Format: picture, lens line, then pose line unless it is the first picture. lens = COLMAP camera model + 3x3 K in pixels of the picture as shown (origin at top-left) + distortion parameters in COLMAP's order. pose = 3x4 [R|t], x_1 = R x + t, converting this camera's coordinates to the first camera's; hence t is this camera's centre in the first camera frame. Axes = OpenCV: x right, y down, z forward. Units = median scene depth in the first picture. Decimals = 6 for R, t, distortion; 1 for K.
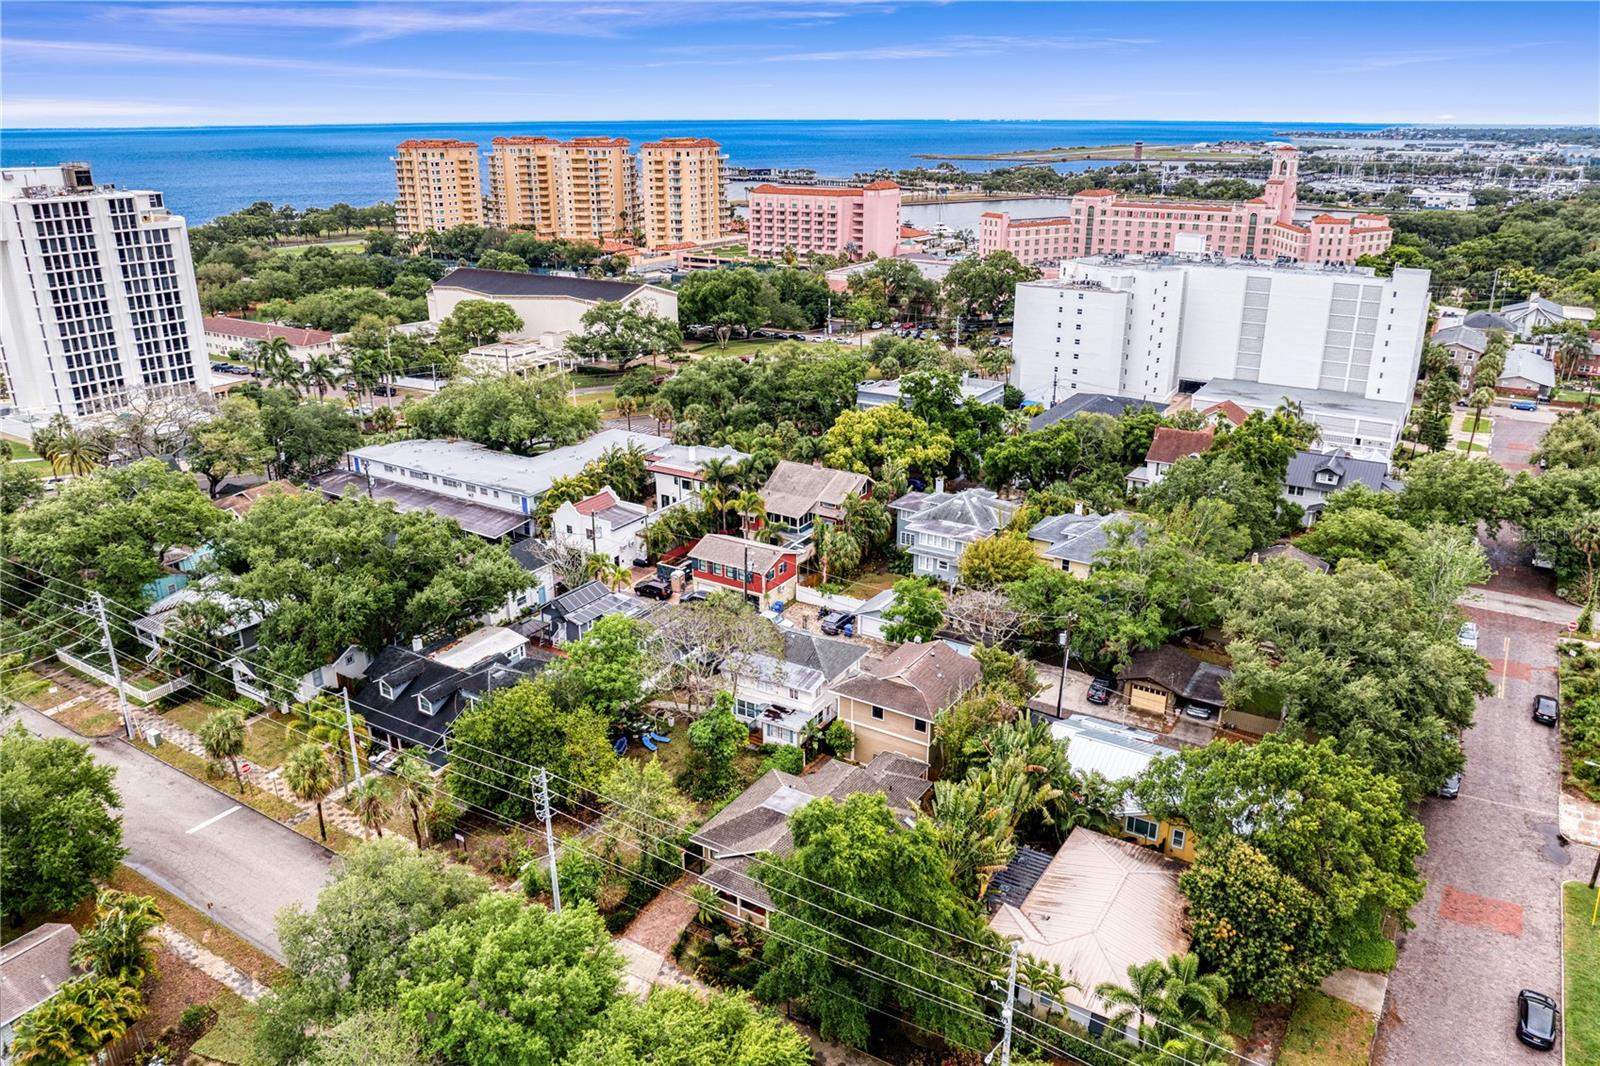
lens RADIAL K [[1117.4, 0, 800.6], [0, 1117.4, 533.9], [0, 0, 1]] dist [-0.042463, 0.006829]
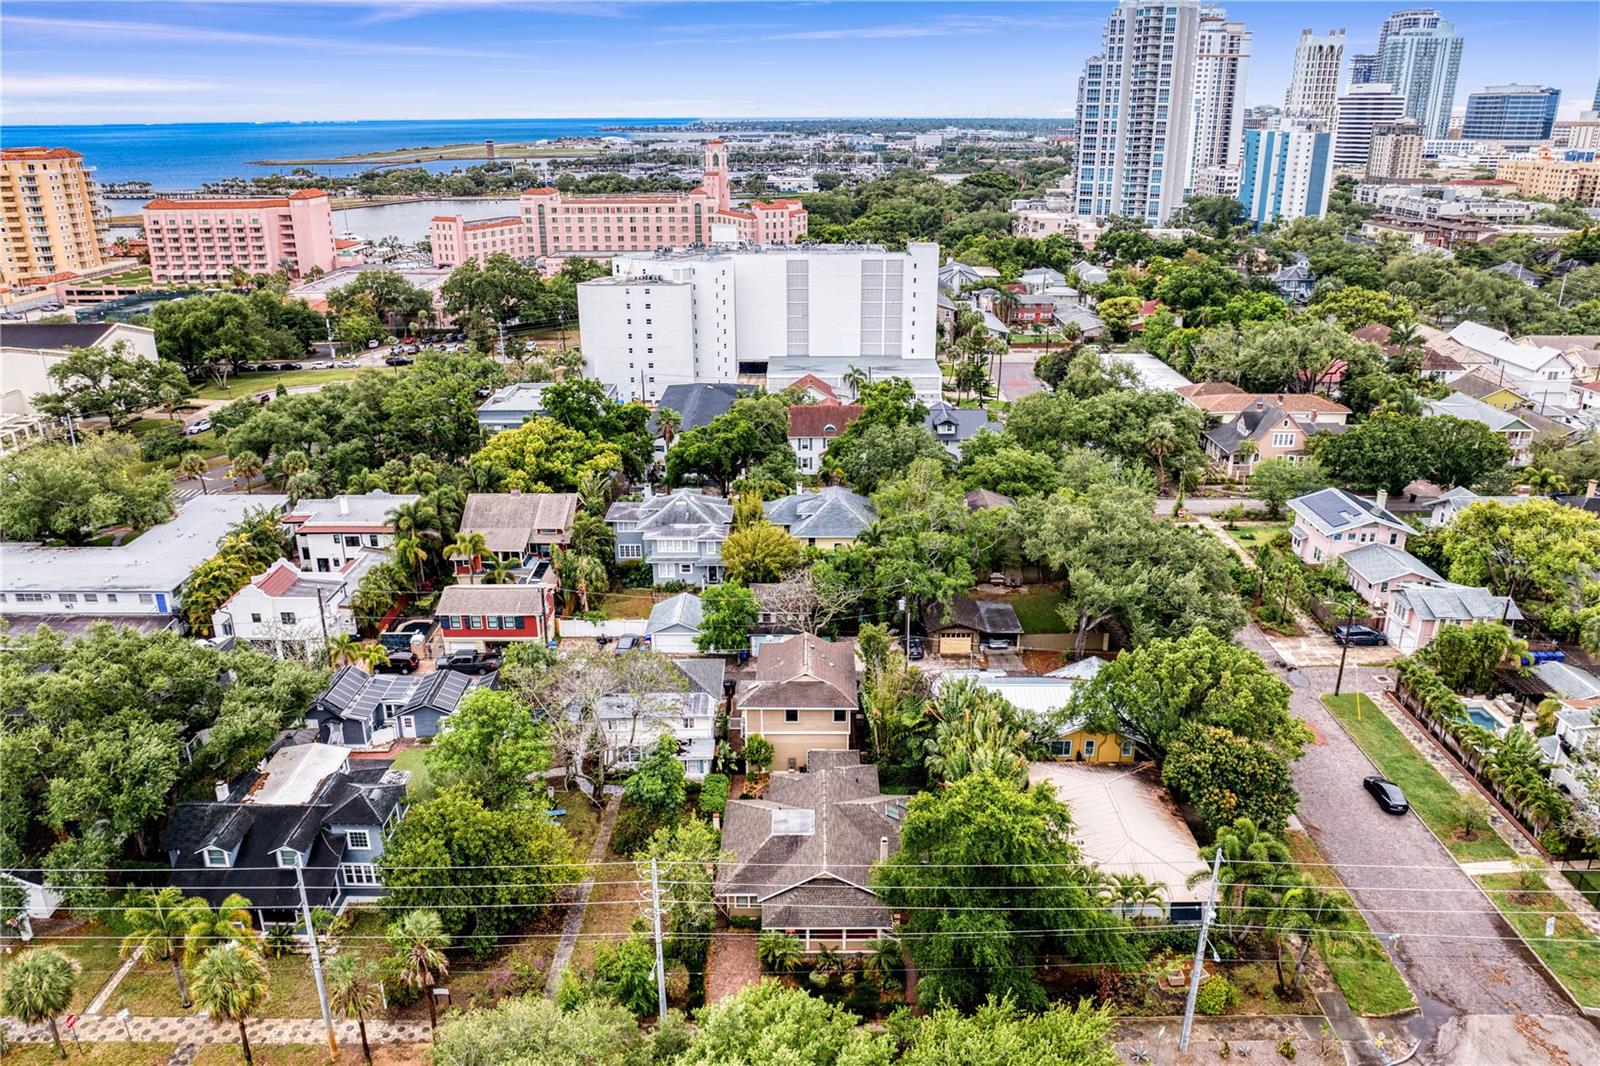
lens RADIAL K [[1117.4, 0, 798.0], [0, 1117.4, 538.1], [0, 0, 1]] dist [-0.042463, 0.006829]
pose [[0.847466, -0.187282, 0.496716, -0.173910], [0.185183, 0.981219, 0.054012, -0.021170], [-0.497502, 0.046210, 0.866231, 0.058234]]
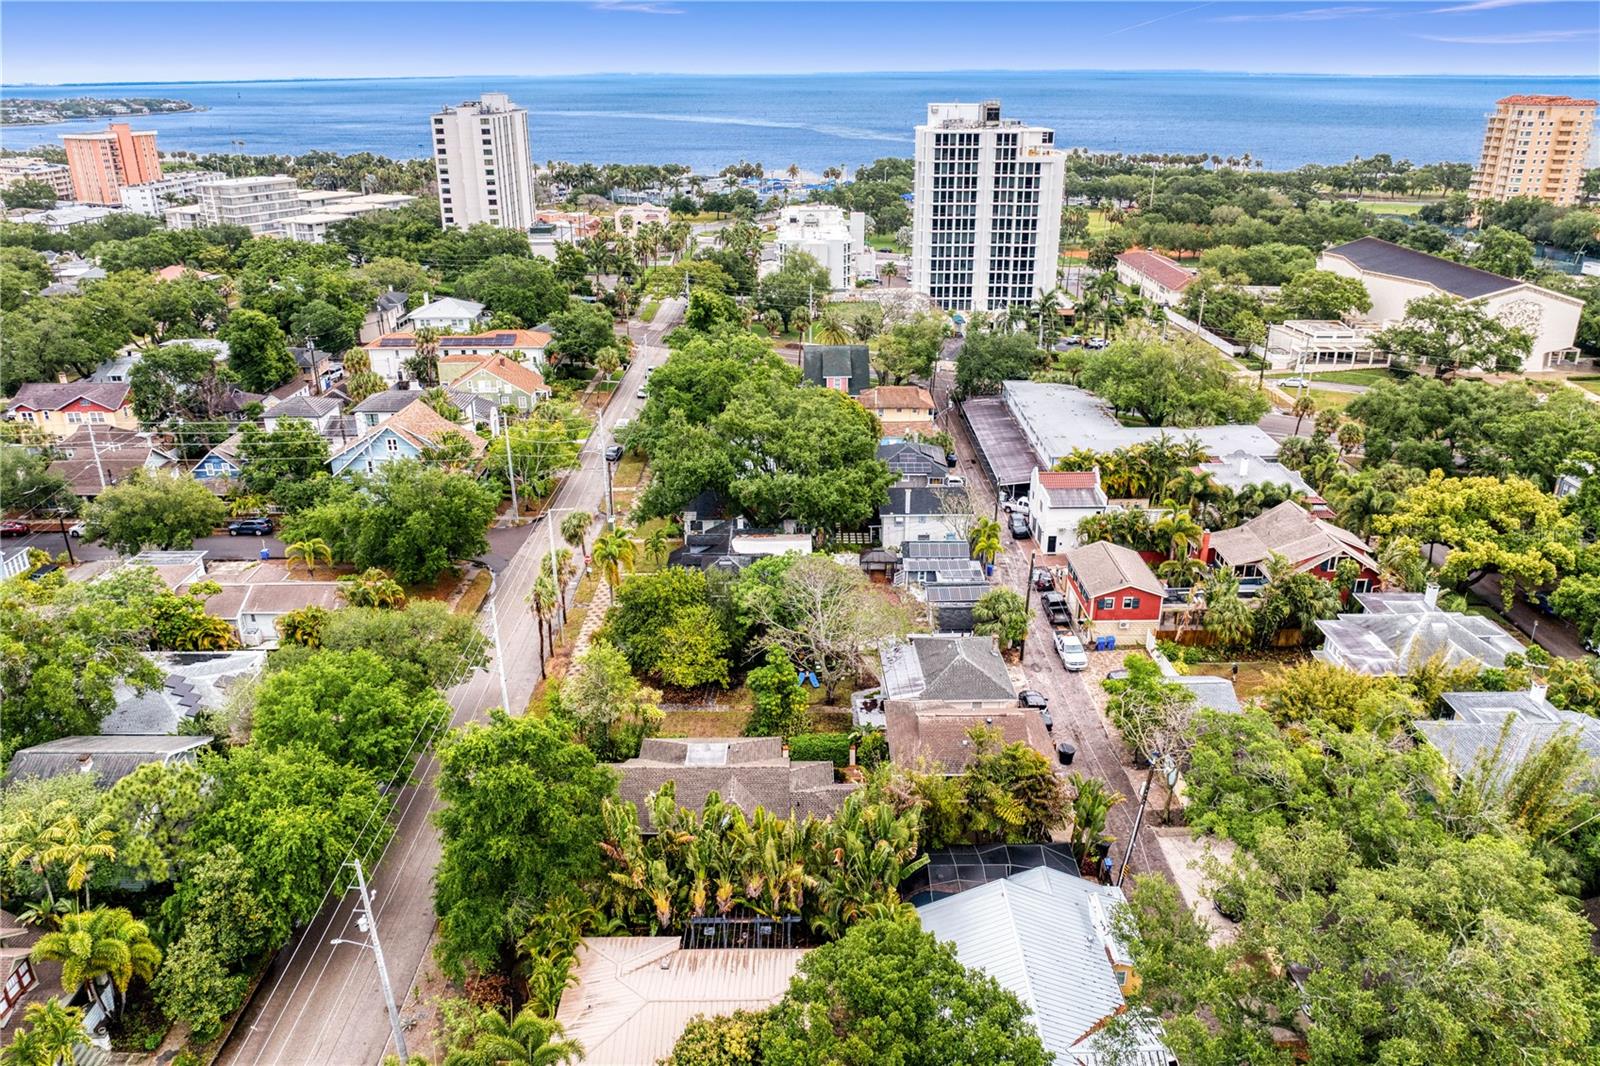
lens RADIAL K [[1117.4, 0, 802.9], [0, 1117.4, 527.9], [0, 0, 1]] dist [-0.042463, 0.006829]
pose [[0.541934, 0.317880, -0.777985, 0.295579], [-0.289102, 0.939725, 0.182582, -0.064083], [0.789131, 0.125970, 0.601168, 0.172658]]
